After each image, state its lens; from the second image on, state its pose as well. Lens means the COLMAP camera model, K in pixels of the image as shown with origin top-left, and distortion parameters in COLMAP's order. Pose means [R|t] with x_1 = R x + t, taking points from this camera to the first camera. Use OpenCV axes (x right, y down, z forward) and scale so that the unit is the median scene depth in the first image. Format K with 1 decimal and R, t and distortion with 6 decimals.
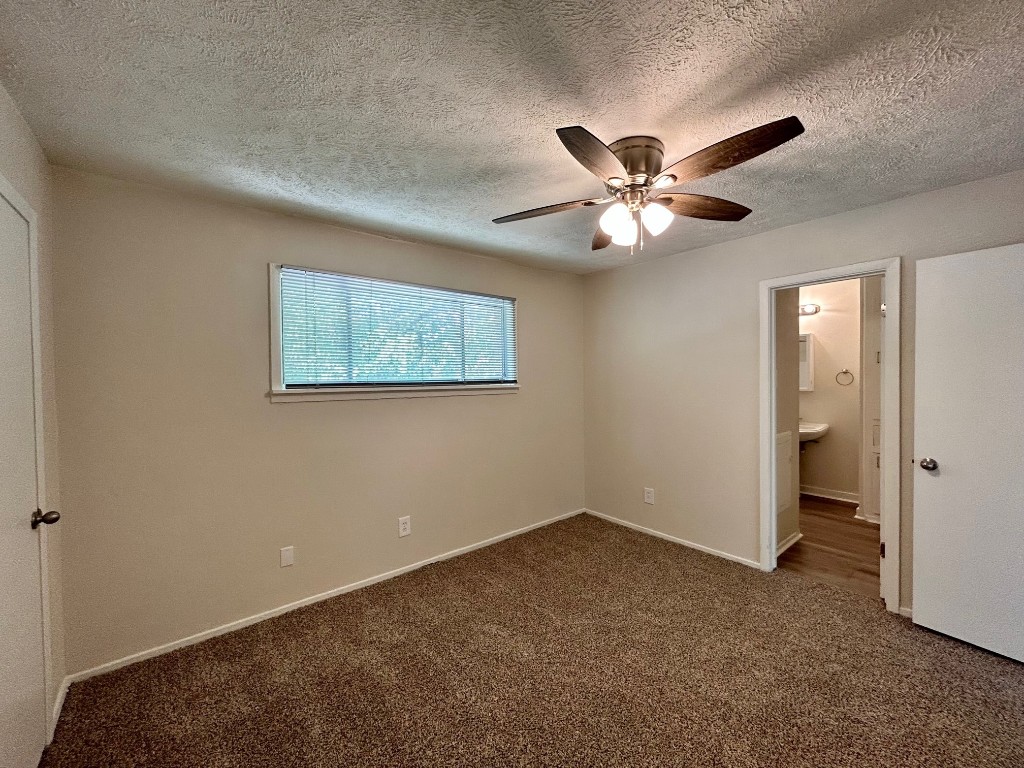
lens RADIAL K [[412.0, 0, 512.0], [0, 412.0, 382.0], [0, 0, 1]] dist [0.001599, 0.000657]
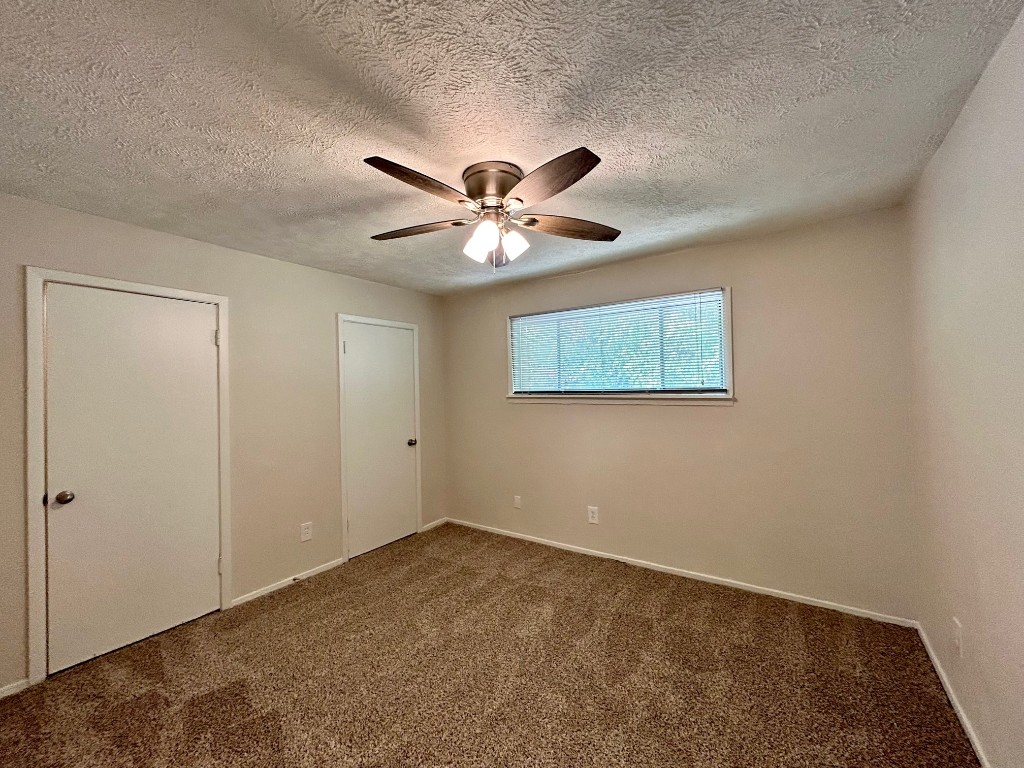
lens RADIAL K [[412.0, 0, 515.5], [0, 412.0, 380.6], [0, 0, 1]] dist [0.001599, 0.000657]
pose [[0.276194, -0.012618, -0.961019, 0.815863], [0.003141, 0.999920, -0.012226, -0.015339], [0.961097, 0.000358, 0.276212, 0.478842]]
